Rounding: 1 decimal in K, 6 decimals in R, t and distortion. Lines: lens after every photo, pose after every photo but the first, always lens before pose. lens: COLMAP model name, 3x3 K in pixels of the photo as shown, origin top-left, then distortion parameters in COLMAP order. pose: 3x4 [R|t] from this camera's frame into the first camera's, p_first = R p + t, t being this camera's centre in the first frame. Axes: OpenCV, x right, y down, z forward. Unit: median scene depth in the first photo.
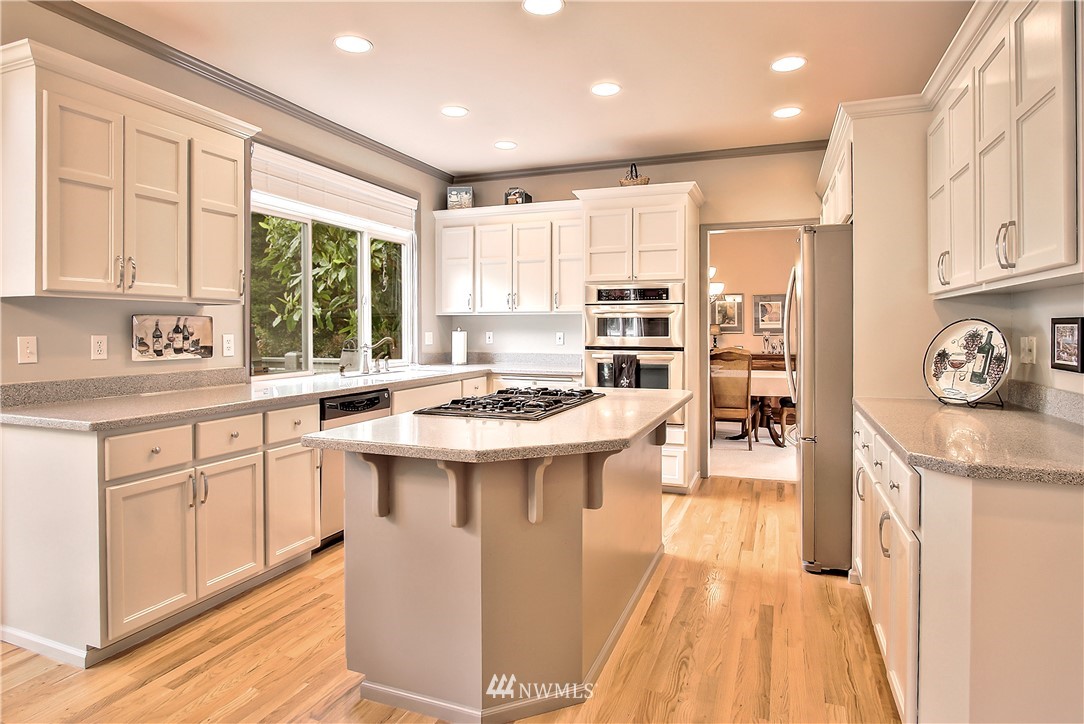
lens RADIAL K [[608.3, 0, 543.1], [0, 608.3, 332.0], [0, 0, 1]] dist [-0.019280, -0.000237]
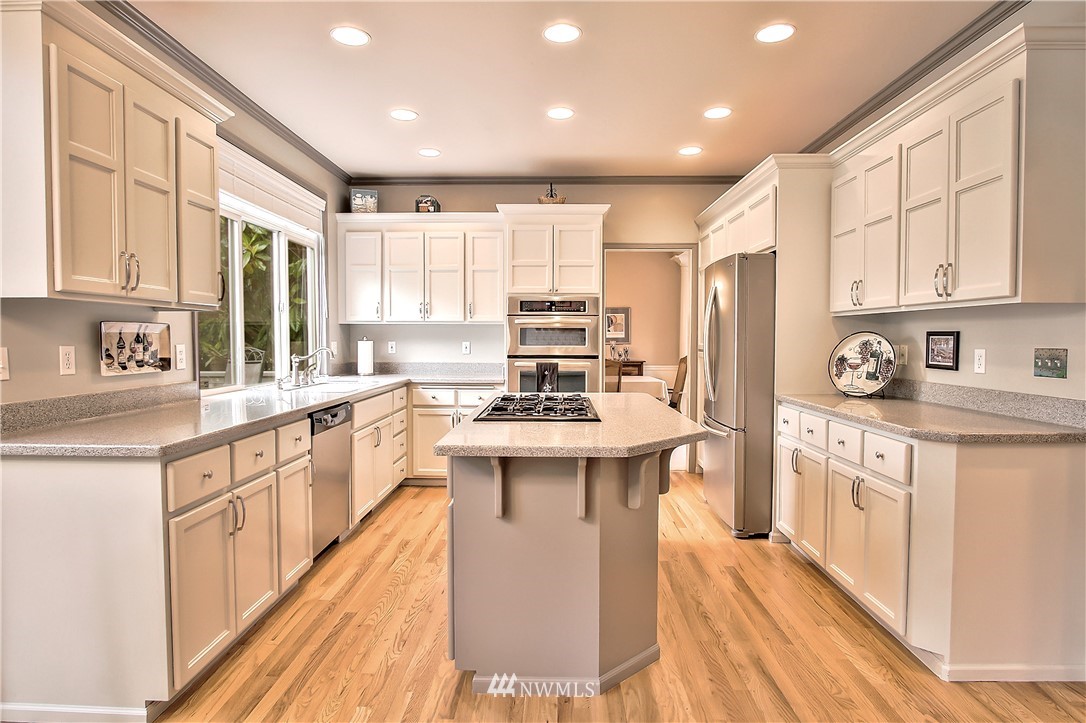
lens RADIAL K [[607.8, 0, 543.0], [0, 607.8, 361.5], [0, 0, 1]] dist [-0.022592, 0.000476]
pose [[0.939154, -0.011408, 0.343307, -0.363570], [0.000009, 0.999449, 0.033189, -0.000205], [-0.343497, -0.031167, 0.938636, -0.001064]]
